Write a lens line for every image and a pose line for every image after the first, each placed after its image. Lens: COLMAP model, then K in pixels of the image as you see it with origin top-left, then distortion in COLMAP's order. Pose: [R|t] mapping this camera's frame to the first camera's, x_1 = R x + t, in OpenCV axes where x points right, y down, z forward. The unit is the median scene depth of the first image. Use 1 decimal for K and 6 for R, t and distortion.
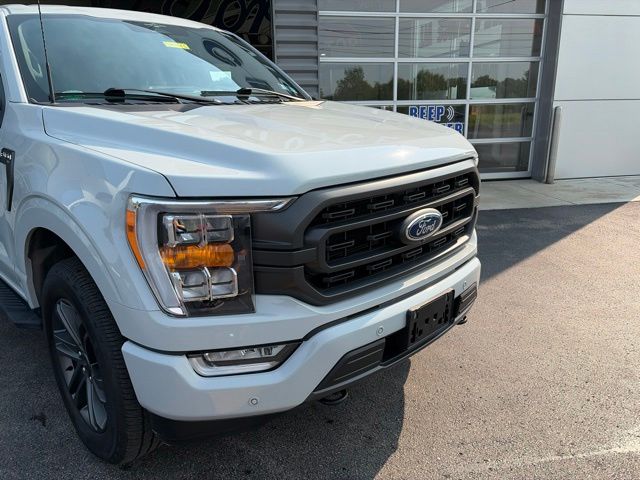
lens RADIAL K [[475.0, 0, 320.0], [0, 475.0, 240.0], [0, 0, 1]] dist [0.018117, -0.003524]
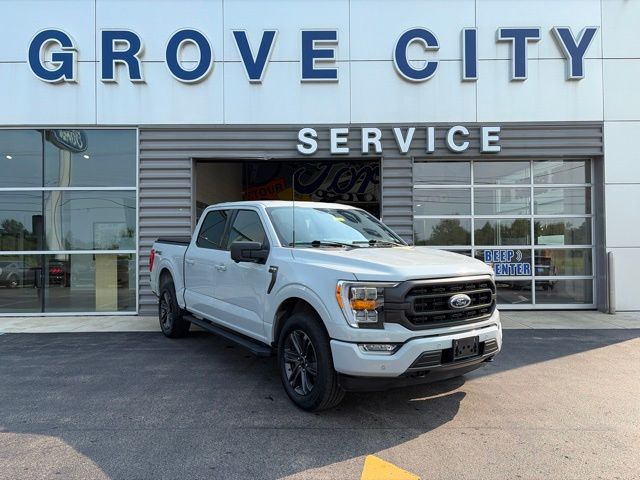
lens RADIAL K [[475.0, 0, 320.0], [0, 475.0, 240.0], [0, 0, 1]] dist [0.018117, -0.003524]
pose [[0.980231, 0.003126, -0.197832, 0.012564], [-0.060497, 0.956725, -0.284635, 0.250536], [0.188381, 0.290976, 0.938001, -0.872508]]
